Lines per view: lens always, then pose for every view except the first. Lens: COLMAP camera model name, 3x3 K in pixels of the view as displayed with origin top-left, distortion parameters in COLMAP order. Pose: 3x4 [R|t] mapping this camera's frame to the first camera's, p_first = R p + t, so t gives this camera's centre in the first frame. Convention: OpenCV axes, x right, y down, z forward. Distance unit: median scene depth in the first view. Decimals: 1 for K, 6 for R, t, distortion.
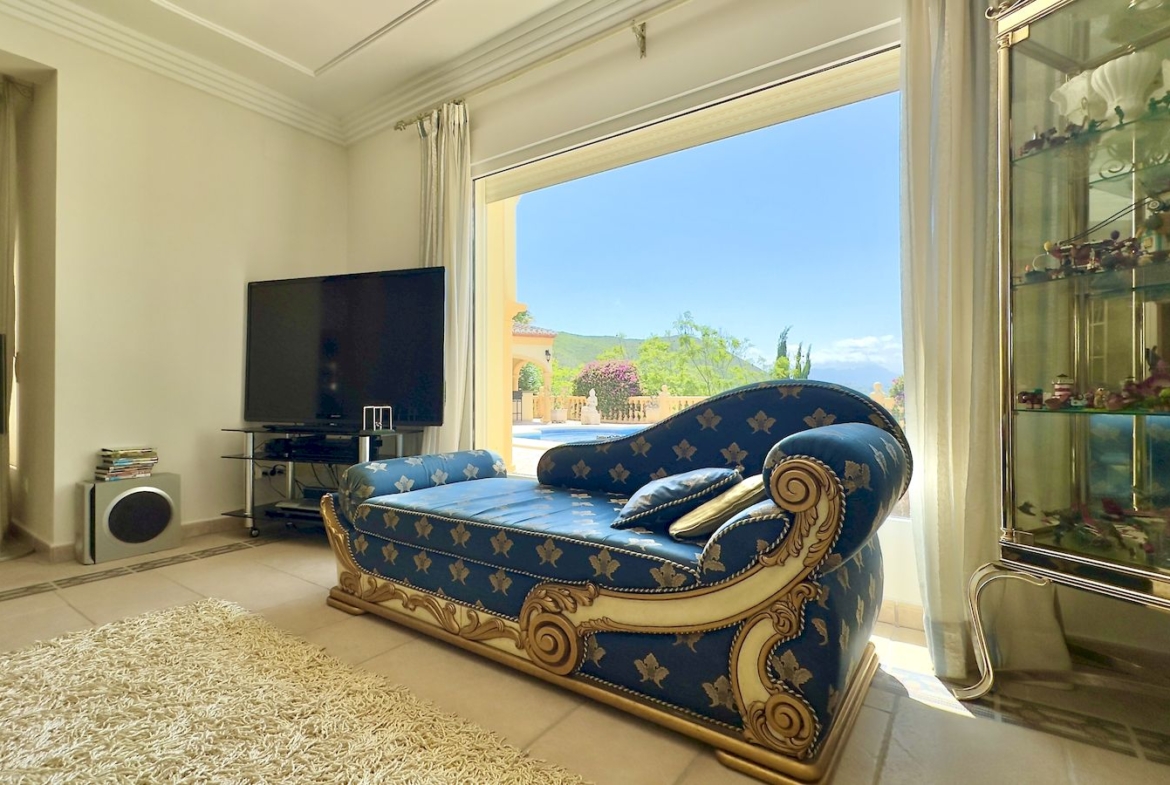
lens RADIAL K [[552.5, 0, 585.0], [0, 552.5, 392.5], [0, 0, 1]] dist [0.002536, -0.000095]
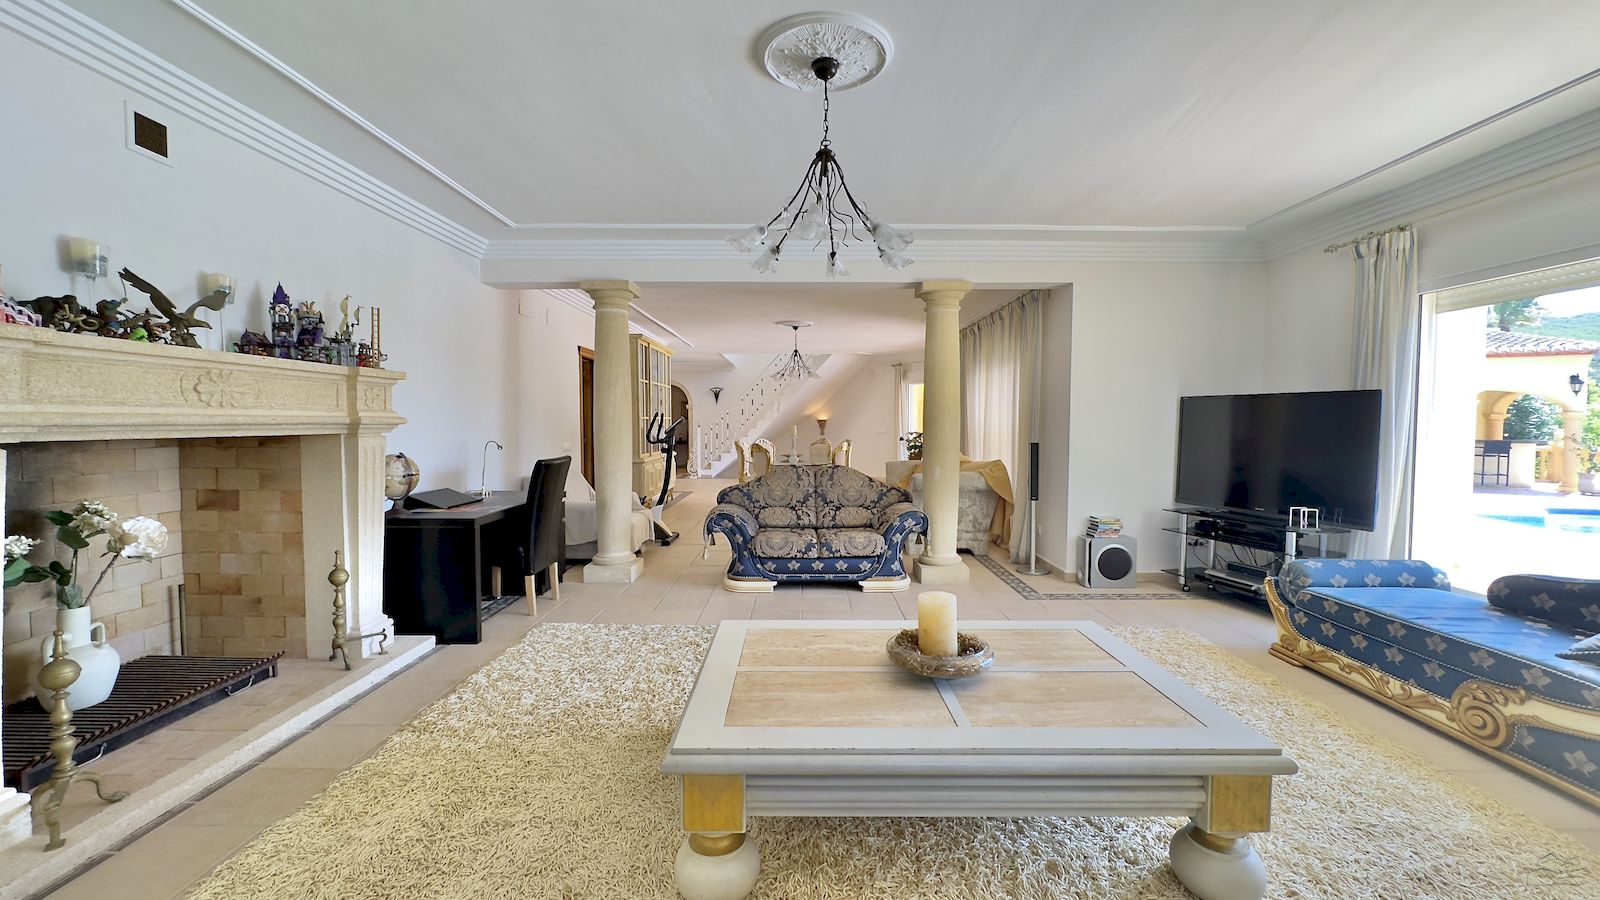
lens RADIAL K [[638.7, 0, 800.0], [0, 638.7, 450.0], [0, 0, 1]] dist [-0.000671, 0.000386]
pose [[0.573536, 0.035927, -0.818392, 0.188131], [0.001539, 0.998989, 0.044934, -0.238090], [0.819179, -0.027031, 0.572901, -1.003506]]
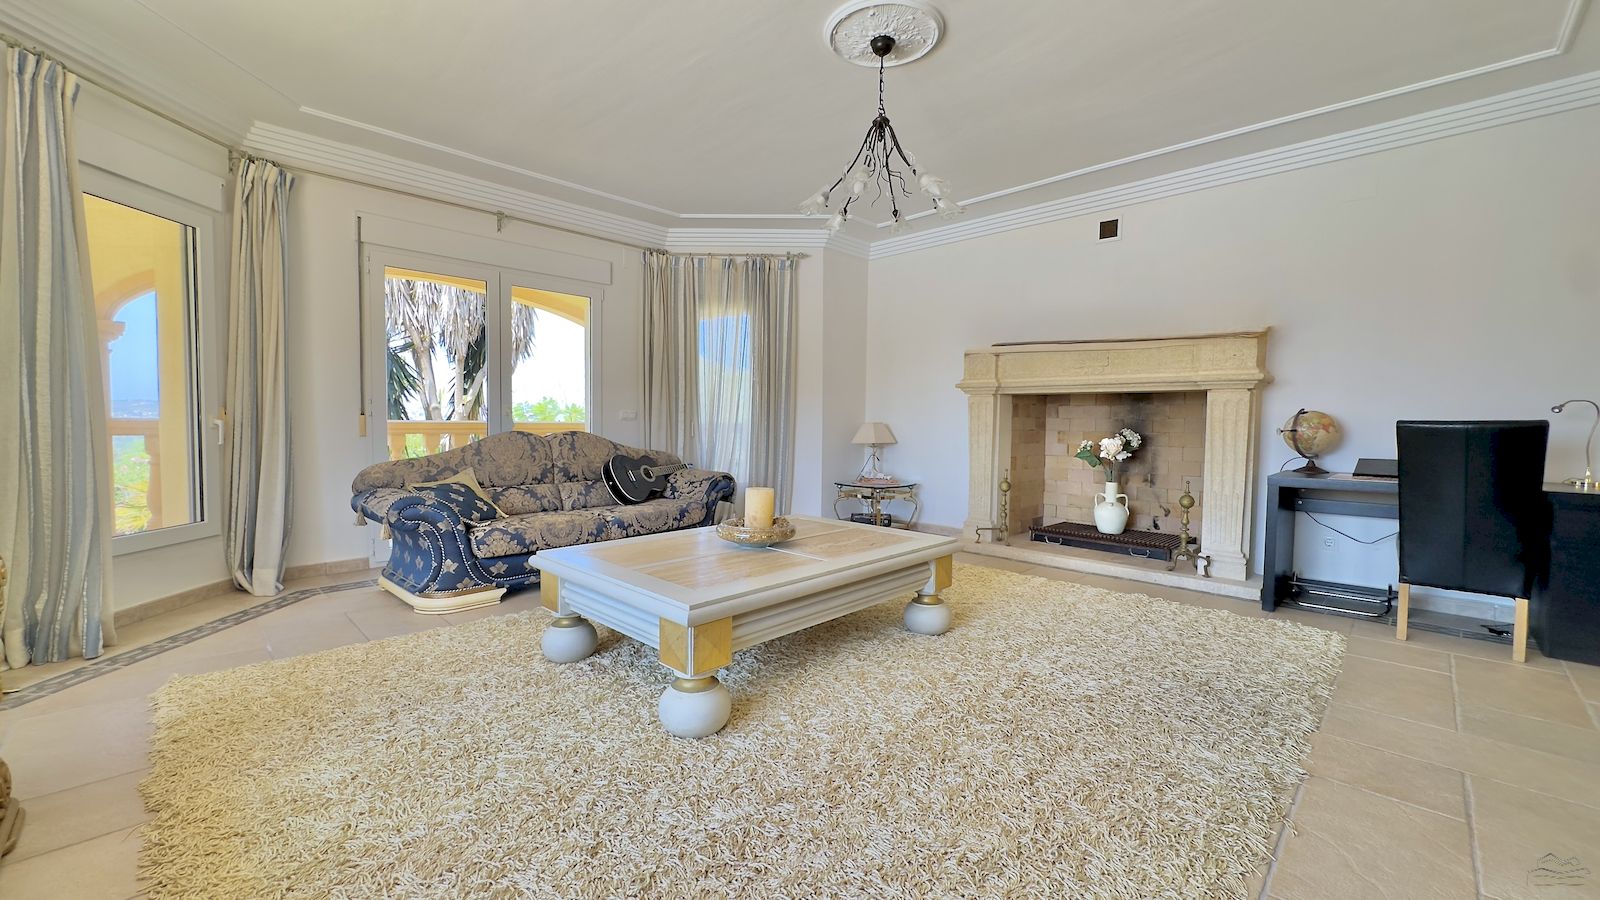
lens RADIAL K [[632.2, 0, 799.0], [0, 632.2, 437.4], [0, 0, 1]] dist [-0.001008, 0.000062]
pose [[-0.987775, -0.013867, 0.155266, -0.844534], [-0.008860, 0.999420, 0.032894, -0.115649], [-0.155632, 0.031116, -0.987325, 1.126371]]
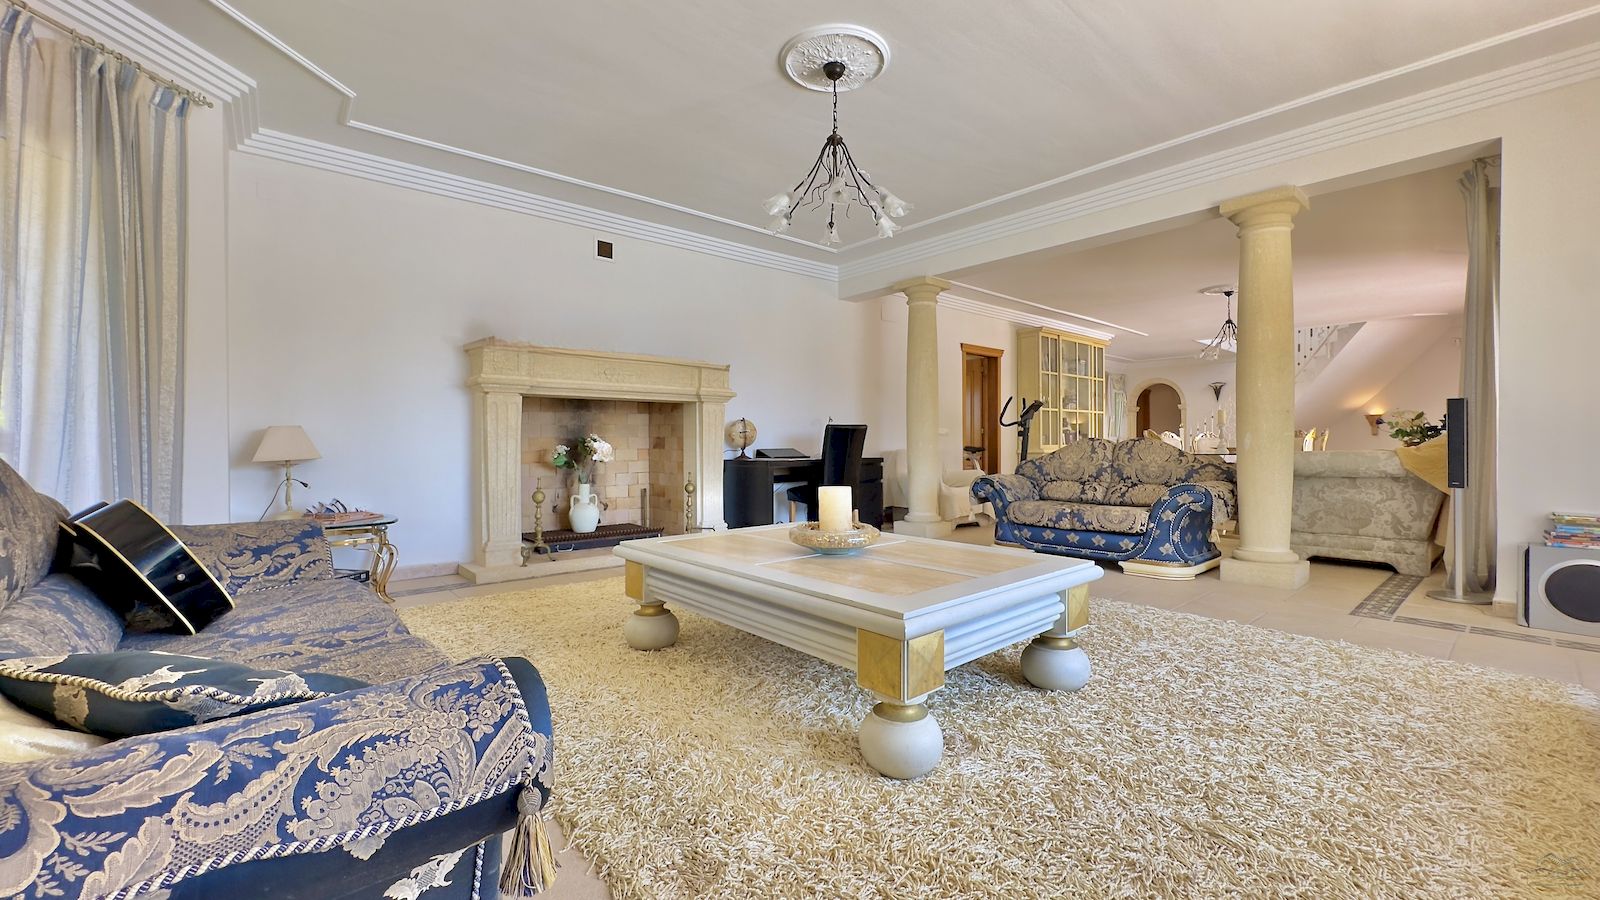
lens RADIAL K [[638.7, 0, 800.0], [0, 638.7, 450.0], [0, 0, 1]] dist [-0.000671, 0.000386]
pose [[-0.235070, 0.010241, -0.971924, 0.684446], [0.005921, 0.999941, 0.009104, -0.029616], [0.971960, -0.003615, -0.235117, 0.019265]]
